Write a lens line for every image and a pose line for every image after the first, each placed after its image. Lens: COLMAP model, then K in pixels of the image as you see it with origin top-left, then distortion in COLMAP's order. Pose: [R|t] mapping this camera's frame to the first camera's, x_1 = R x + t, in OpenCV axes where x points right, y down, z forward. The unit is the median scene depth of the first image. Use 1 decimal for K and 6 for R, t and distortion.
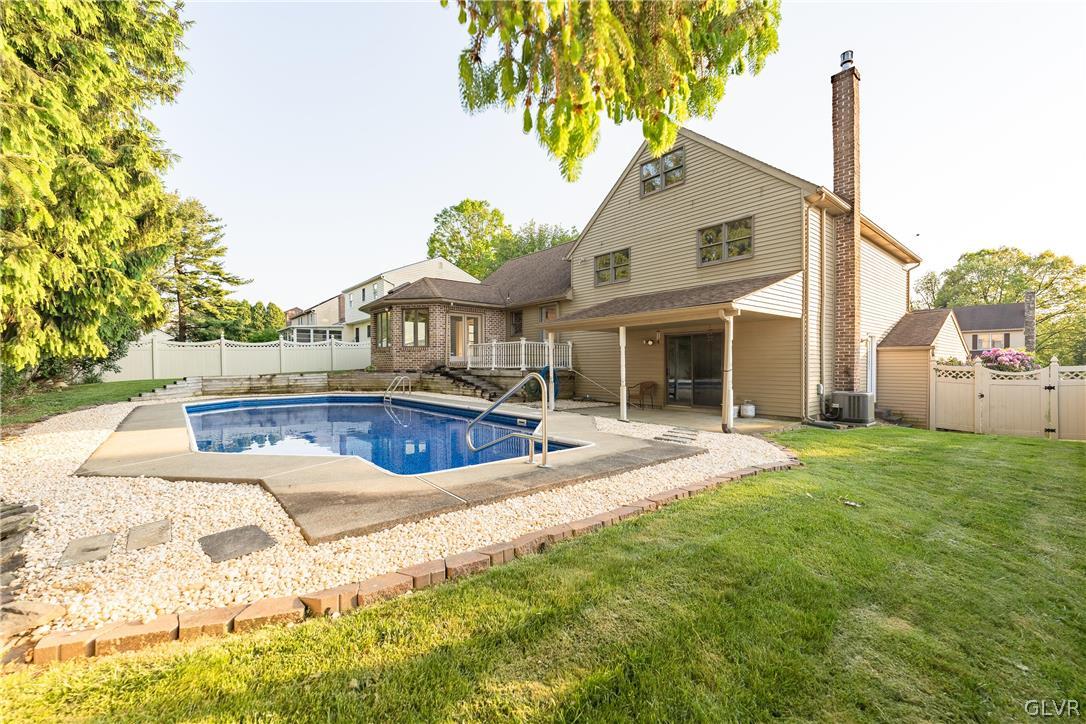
lens RADIAL K [[450.0, 0, 542.6], [0, 450.0, 366.2], [0, 0, 1]] dist [0.002953, -0.001024]
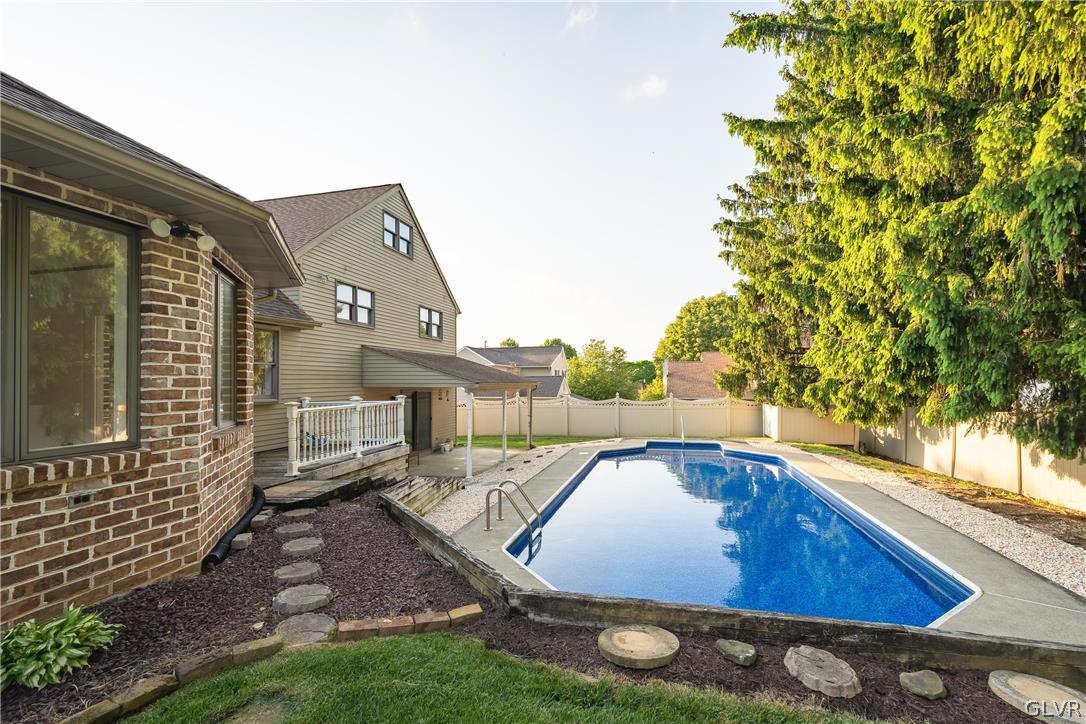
lens RADIAL K [[450.0, 0, 559.2], [0, 450.0, 375.9], [0, 0, 1]] dist [0.002953, -0.001024]
pose [[-0.600692, 0.018036, 0.799277, -0.745126], [0.015040, 0.999824, -0.011258, -0.085050], [-0.799339, 0.005258, -0.600858, 1.269035]]
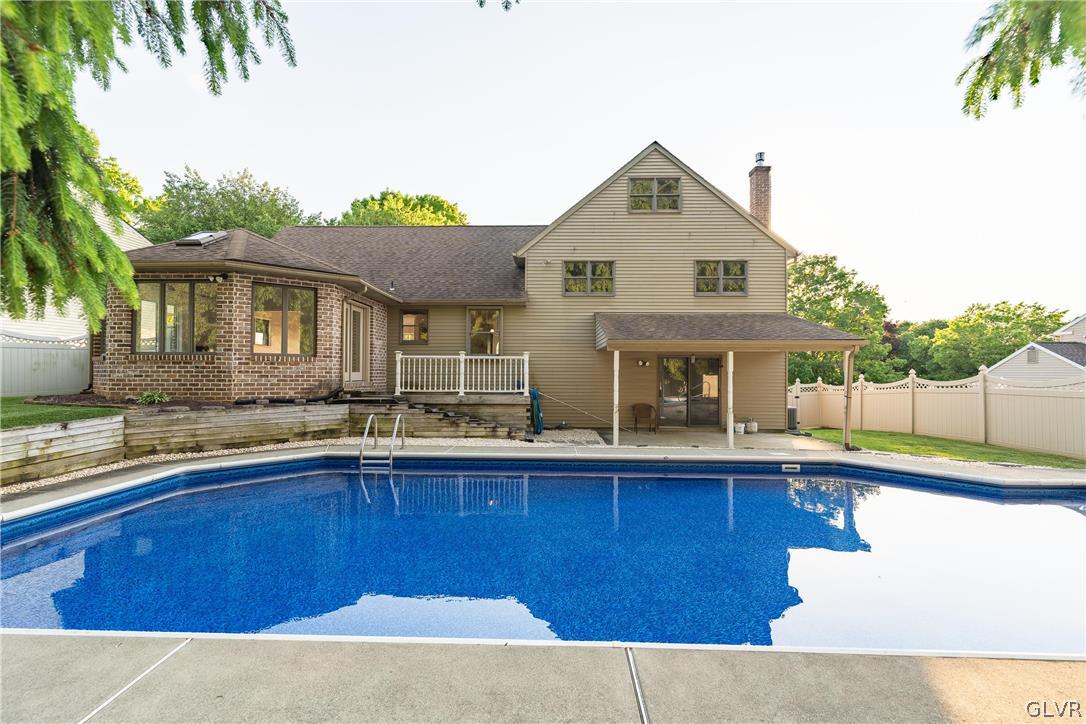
lens RADIAL K [[450.0, 0, 546.0], [0, 450.0, 366.5], [0, 0, 1]] dist [0.002953, -0.001024]
pose [[0.659412, 0.014198, 0.751648, -0.615801], [-0.005947, 0.999889, -0.013670, -0.031116], [-0.751758, 0.004544, 0.659423, 0.500853]]
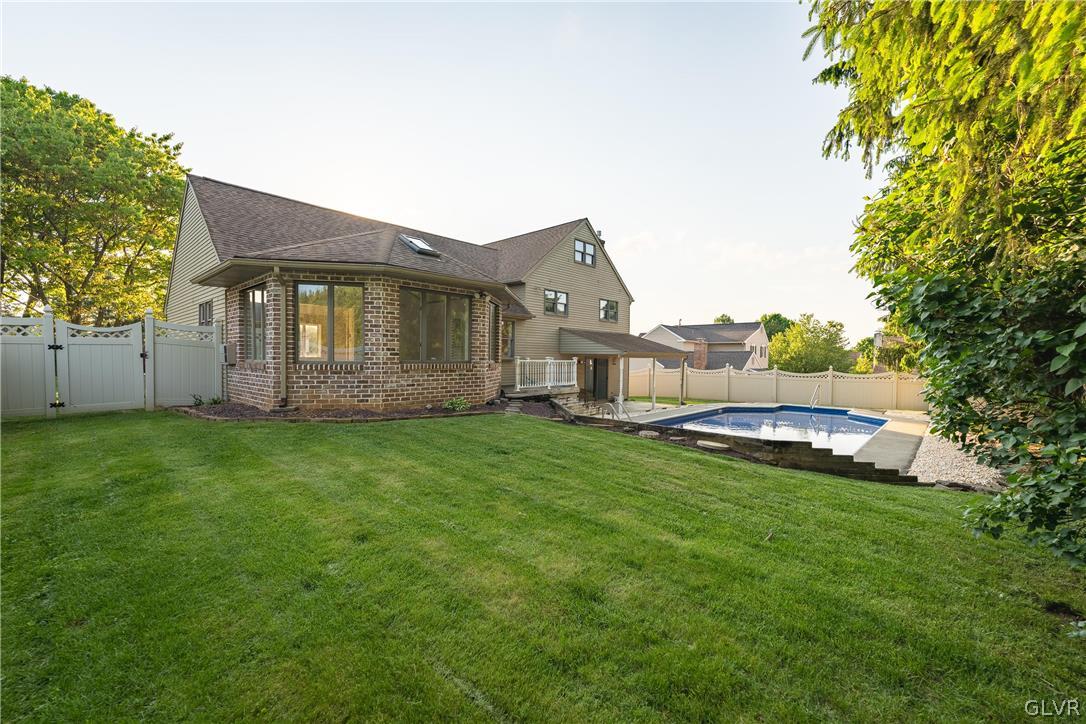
lens RADIAL K [[450.0, 0, 543.7], [0, 450.0, 359.6], [0, 0, 1]] dist [0.002953, -0.001024]
pose [[-0.129162, -0.000009, 0.991623, -1.189587], [-0.002742, 0.999996, -0.000348, -0.060293], [-0.991620, -0.002764, -0.129162, 1.279459]]
